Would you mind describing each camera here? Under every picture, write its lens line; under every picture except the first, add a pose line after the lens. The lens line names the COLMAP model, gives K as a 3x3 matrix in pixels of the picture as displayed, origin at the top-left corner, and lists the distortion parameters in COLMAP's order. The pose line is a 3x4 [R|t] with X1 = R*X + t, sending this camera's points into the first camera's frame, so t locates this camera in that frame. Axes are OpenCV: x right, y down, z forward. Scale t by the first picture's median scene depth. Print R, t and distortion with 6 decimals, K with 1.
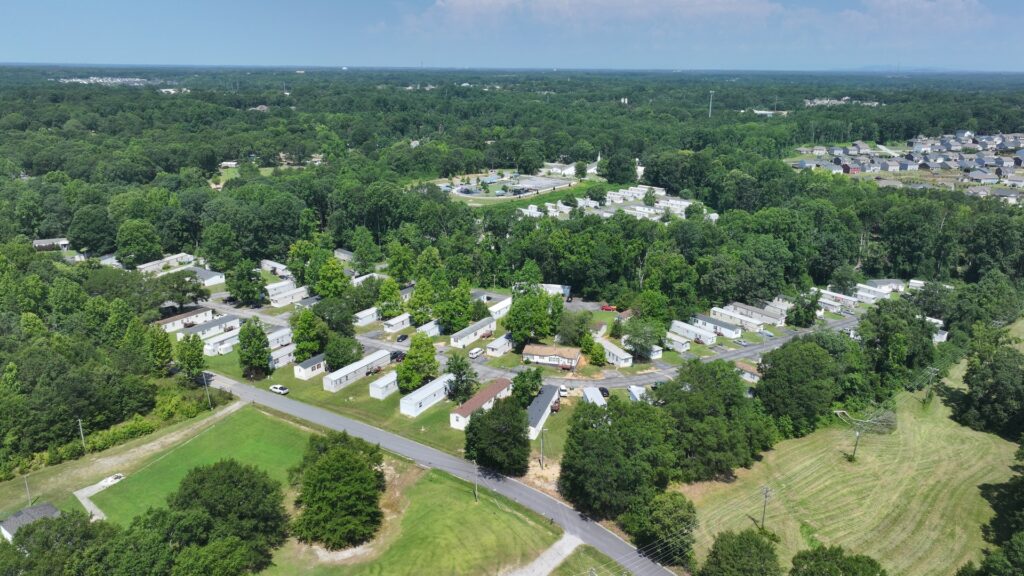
lens RADIAL K [[728.1, 0, 511.0], [0, 728.1, 288.0], [0, 0, 1]] dist [-0.003464, 0.002044]
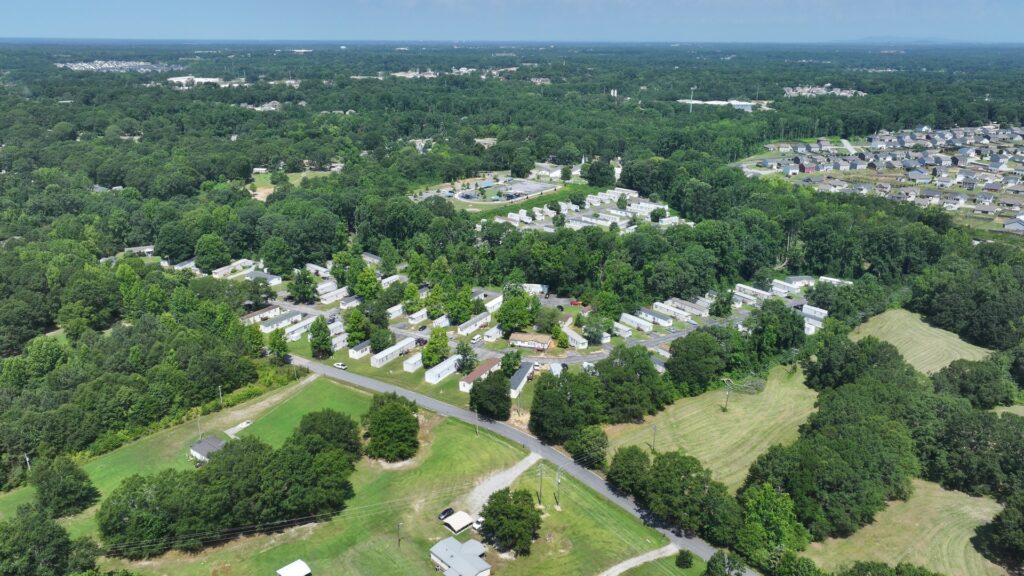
lens RADIAL K [[728.1, 0, 513.0], [0, 728.1, 288.0], [0, 0, 1]] dist [-0.003464, 0.002044]
pose [[0.999981, -0.004311, 0.004330, 0.013767], [0.004156, 0.999375, 0.035119, -0.046285], [-0.004478, -0.035100, 0.999374, -0.316911]]
